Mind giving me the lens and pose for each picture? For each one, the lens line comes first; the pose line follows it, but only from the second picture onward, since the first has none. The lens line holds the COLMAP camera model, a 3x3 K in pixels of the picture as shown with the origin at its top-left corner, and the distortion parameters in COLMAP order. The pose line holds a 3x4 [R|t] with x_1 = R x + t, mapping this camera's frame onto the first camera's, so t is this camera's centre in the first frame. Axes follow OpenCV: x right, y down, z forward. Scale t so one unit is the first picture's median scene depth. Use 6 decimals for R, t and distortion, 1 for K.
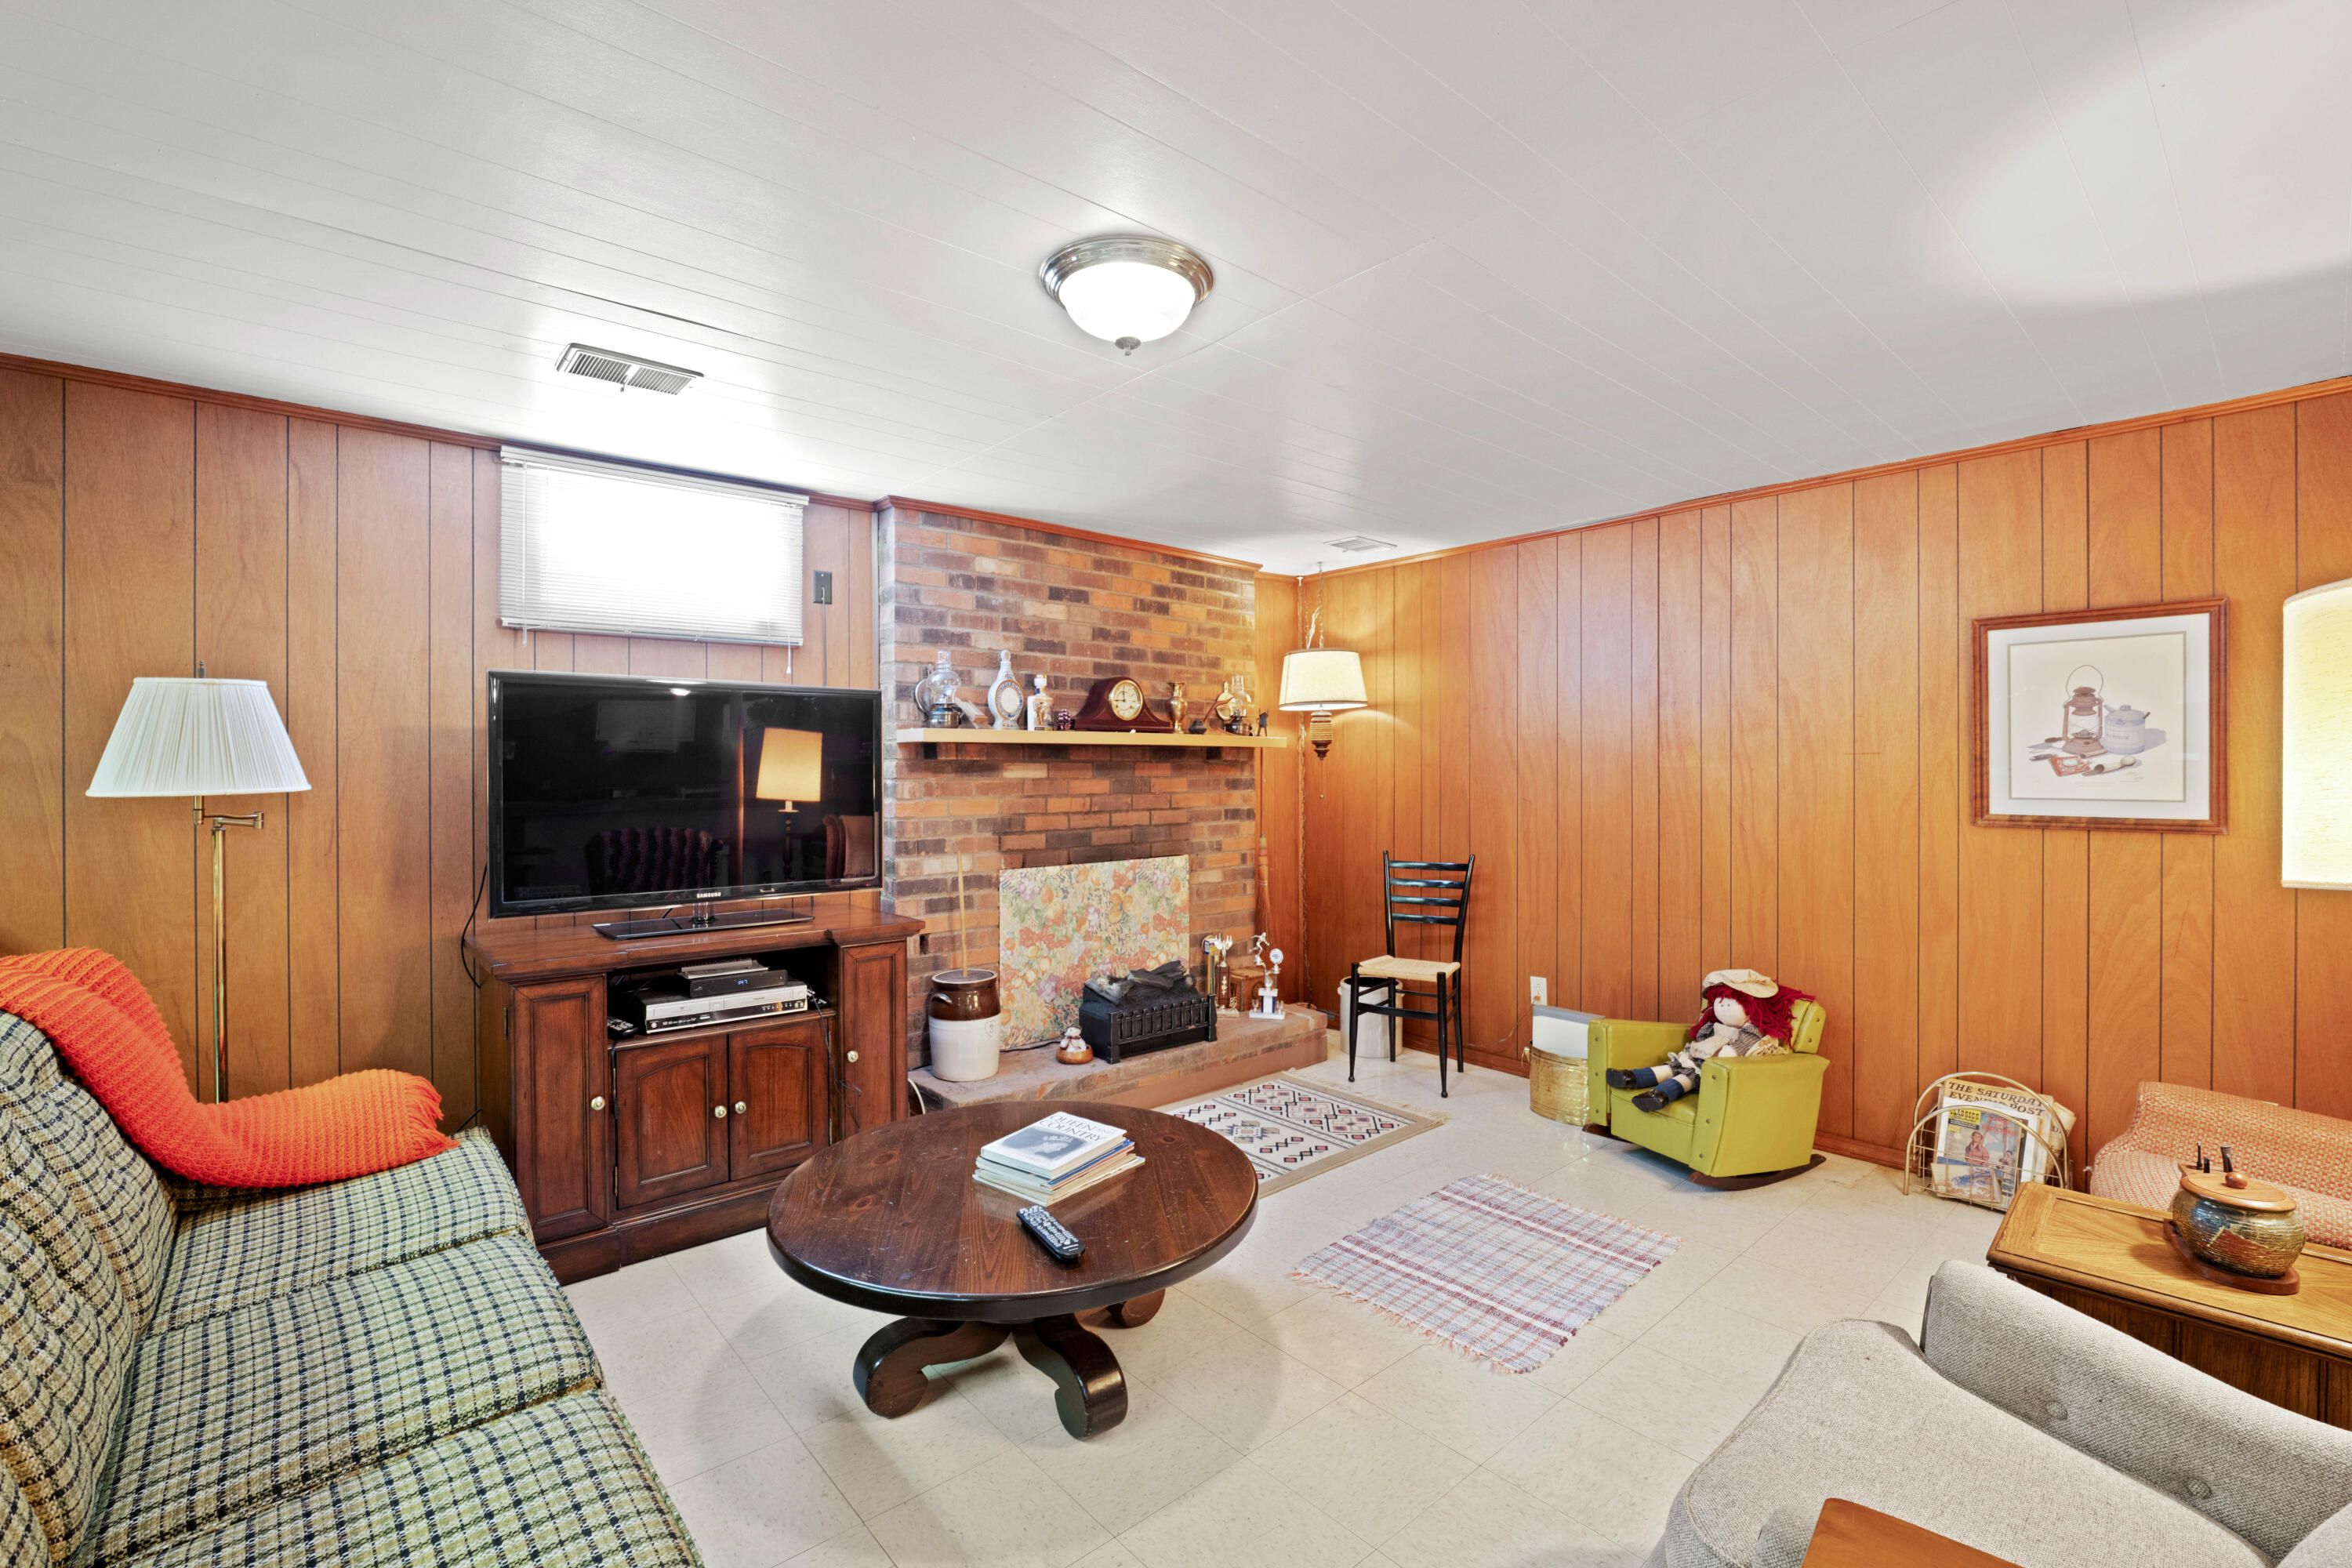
lens RADIAL K [[1021.8, 0, 1177.0], [0, 1021.8, 777.3], [0, 0, 1]] dist [-0.015738, 0.000960]
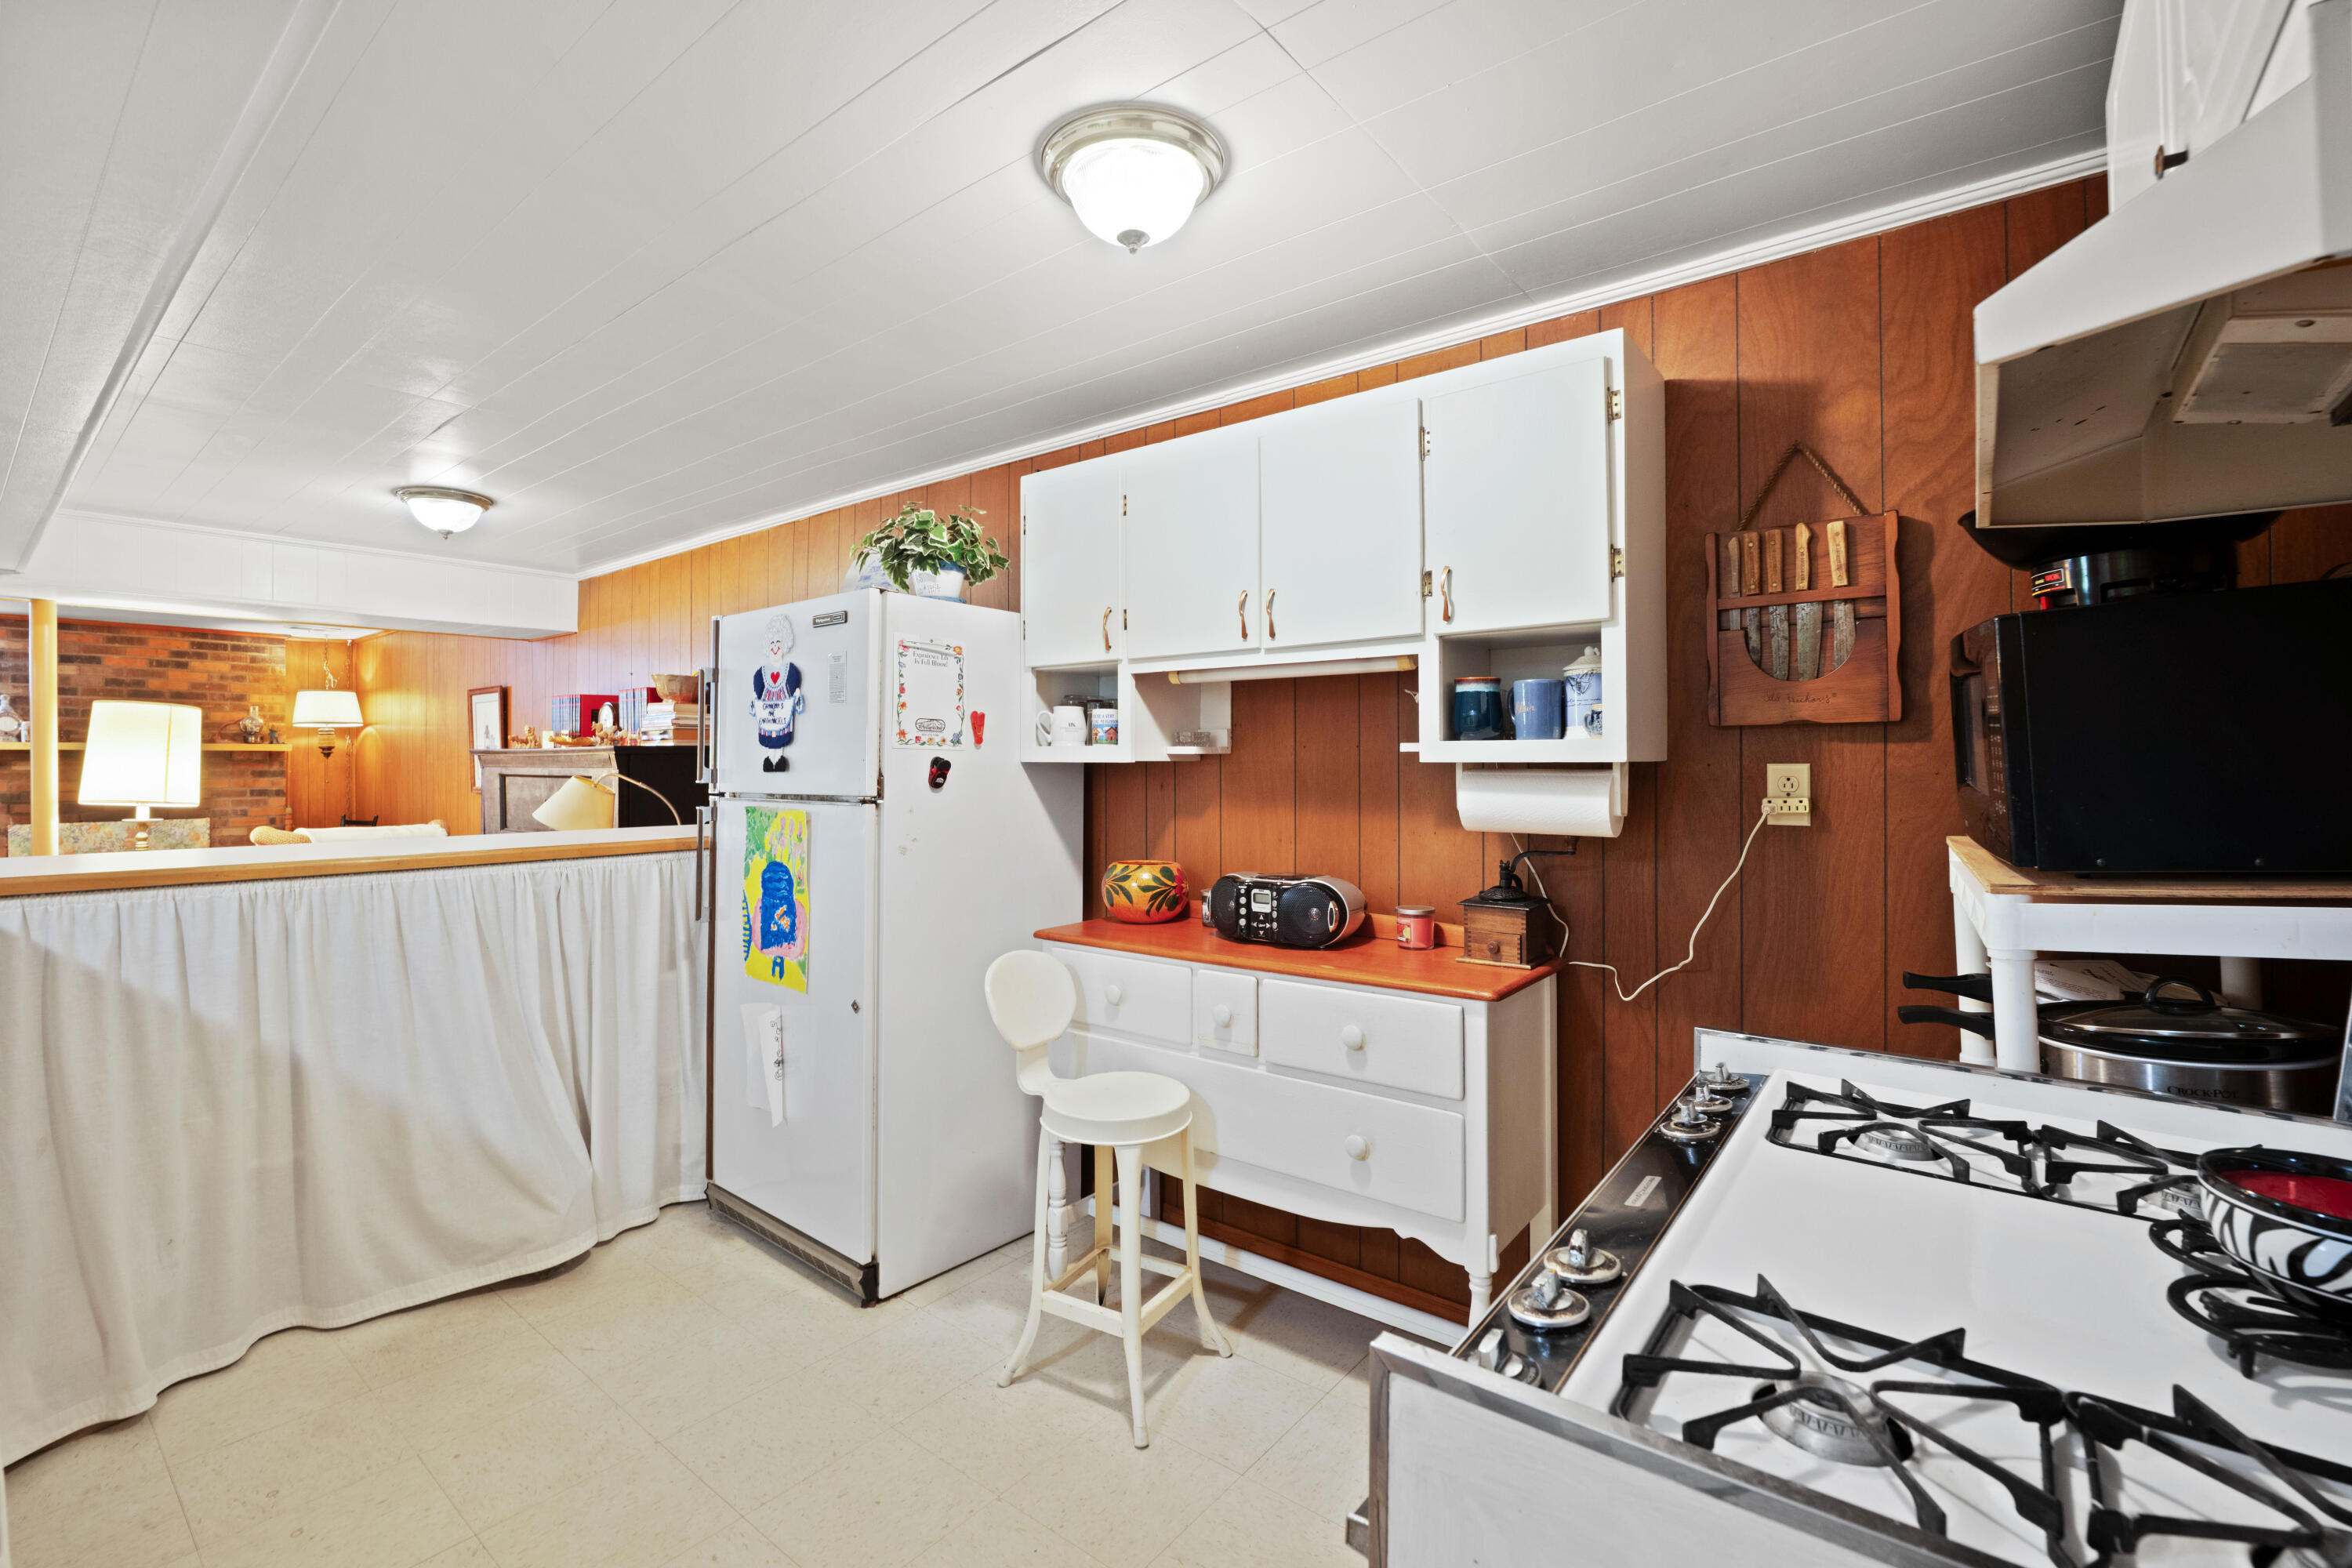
lens RADIAL K [[1021.8, 0, 1169.4], [0, 1021.8, 767.5], [0, 0, 1]] dist [-0.015738, 0.000960]
pose [[0.982454, -0.003380, 0.186474, 1.175768], [0.003737, 0.999992, -0.001561, 0.004914], [-0.186467, 0.002230, 0.982459, -0.822387]]
